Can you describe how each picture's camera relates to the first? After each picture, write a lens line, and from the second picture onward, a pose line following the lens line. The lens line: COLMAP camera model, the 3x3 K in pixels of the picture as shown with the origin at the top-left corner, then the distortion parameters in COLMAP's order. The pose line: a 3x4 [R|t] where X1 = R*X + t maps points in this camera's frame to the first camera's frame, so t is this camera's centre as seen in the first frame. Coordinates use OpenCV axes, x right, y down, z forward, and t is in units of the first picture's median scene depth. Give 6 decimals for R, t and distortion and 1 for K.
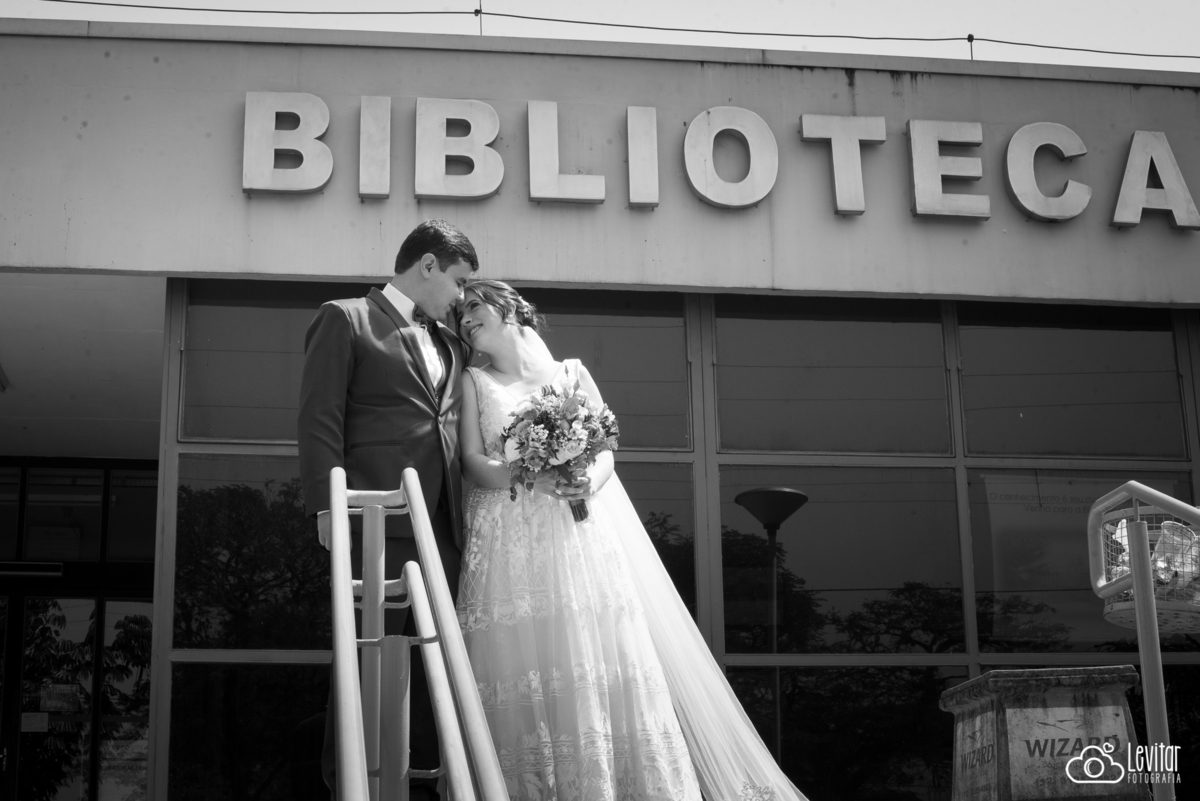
lens RADIAL K [[1923.7, 0, 550.4], [0, 1923.7, 400.1], [0, 0, 1]] dist [-0.136192, 0.060644]
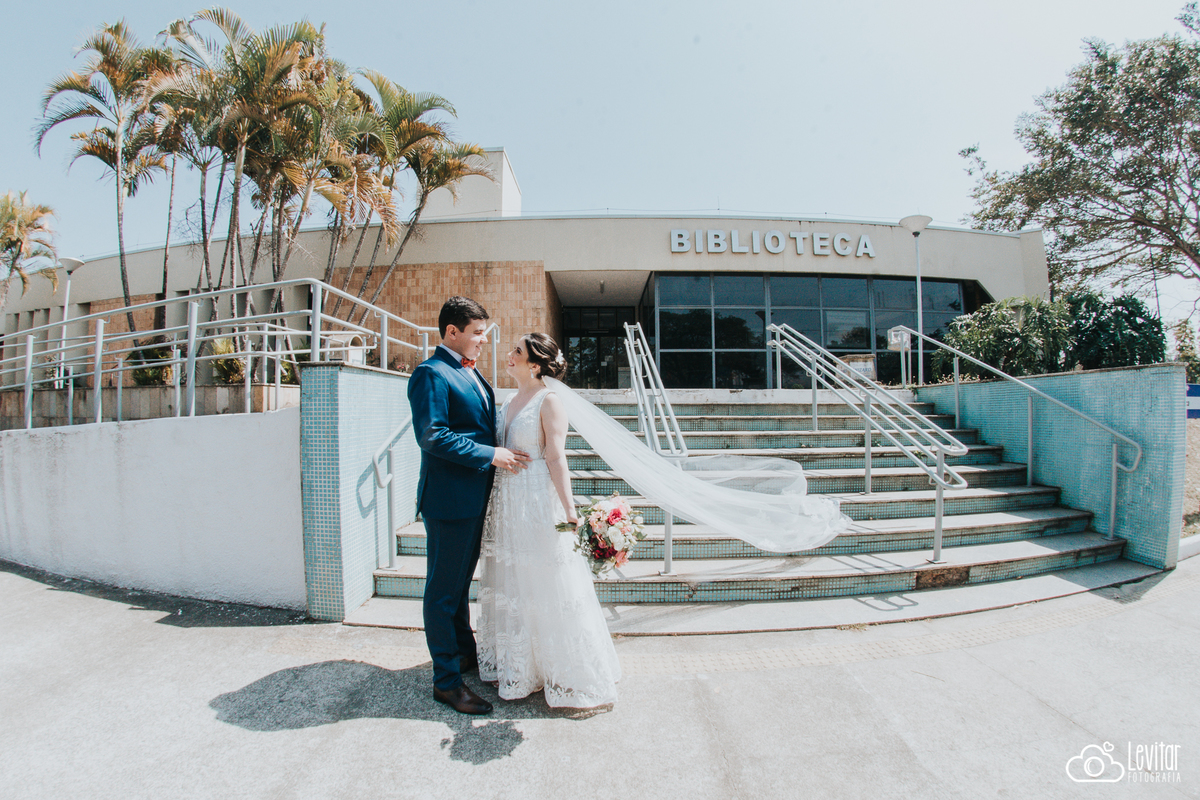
lens RADIAL K [[469.8, 0, 600.0], [0, 469.8, 400.0], [0, 0, 1]] dist [-0.137415, 0.013766]
pose [[0.991494, 0.000980, -0.130145, -0.181347], [0.031525, 0.968385, 0.247462, -0.041825], [0.126273, -0.249460, 0.960117, -0.190892]]
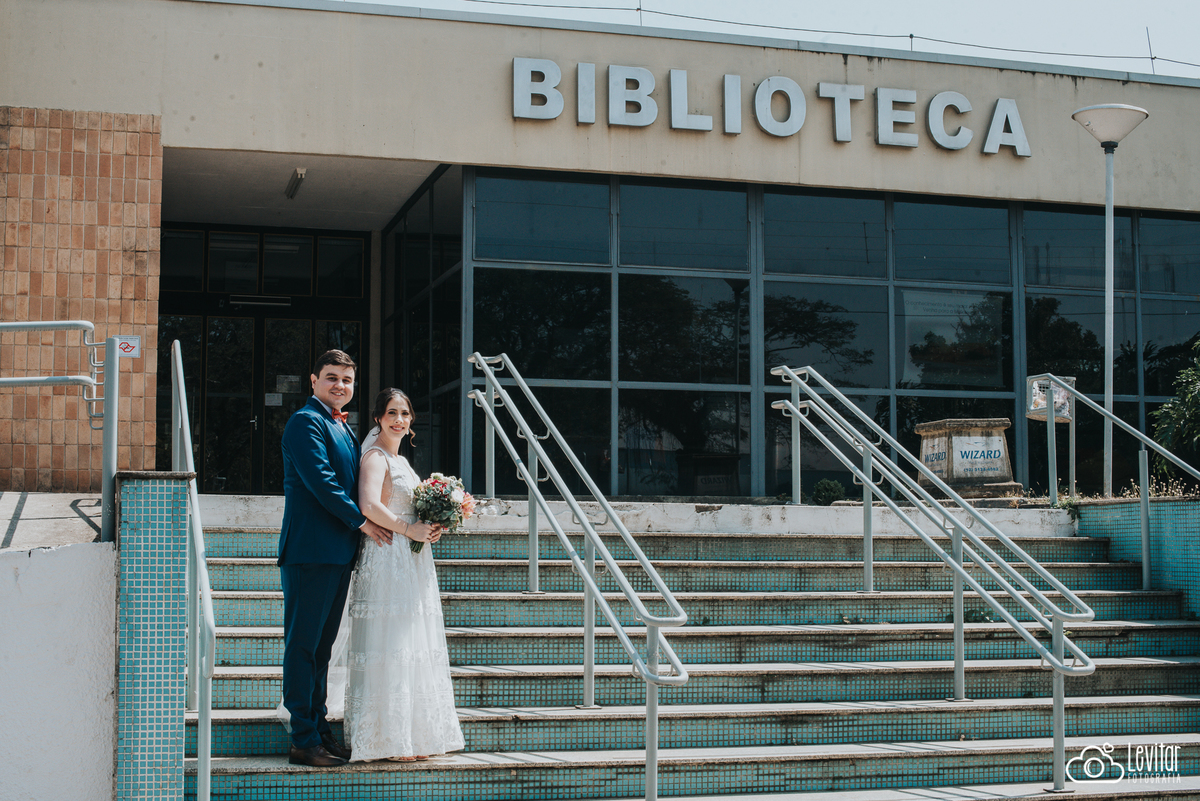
lens RADIAL K [[1704.9, 0, 600.0], [0, 1704.9, 400.5], [0, 0, 1]] dist [-0.145680, 0.105453]
pose [[0.988427, 0.025347, 0.149562, -0.298089], [-0.053447, 0.980908, 0.186984, -0.145432], [-0.141967, -0.192814, 0.970911, -0.545800]]
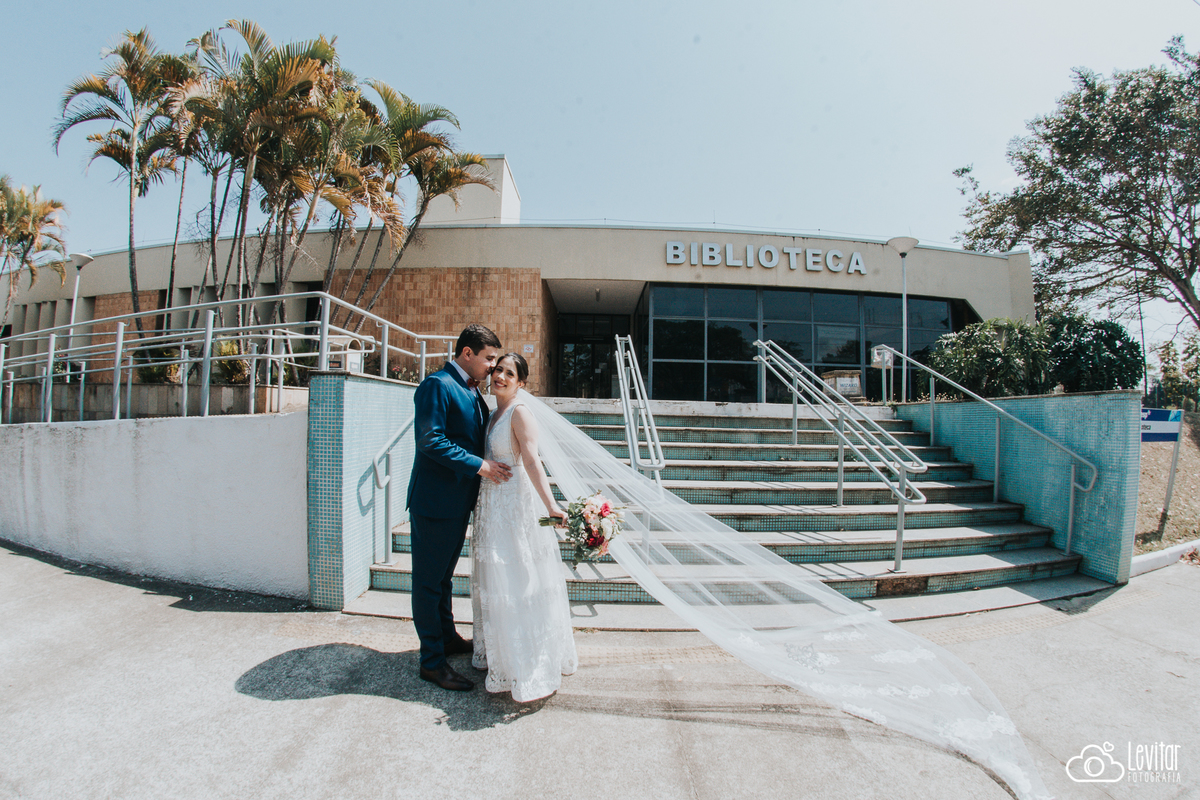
lens RADIAL K [[475.0, 0, 600.0], [0, 475.0, 400.0], [0, 0, 1]] dist [-0.152083, 0.017527]
pose [[0.992472, 0.026614, -0.119548, -0.172154], [0.002378, 0.971733, 0.236072, -0.052152], [0.122452, -0.234579, 0.964354, -0.212596]]
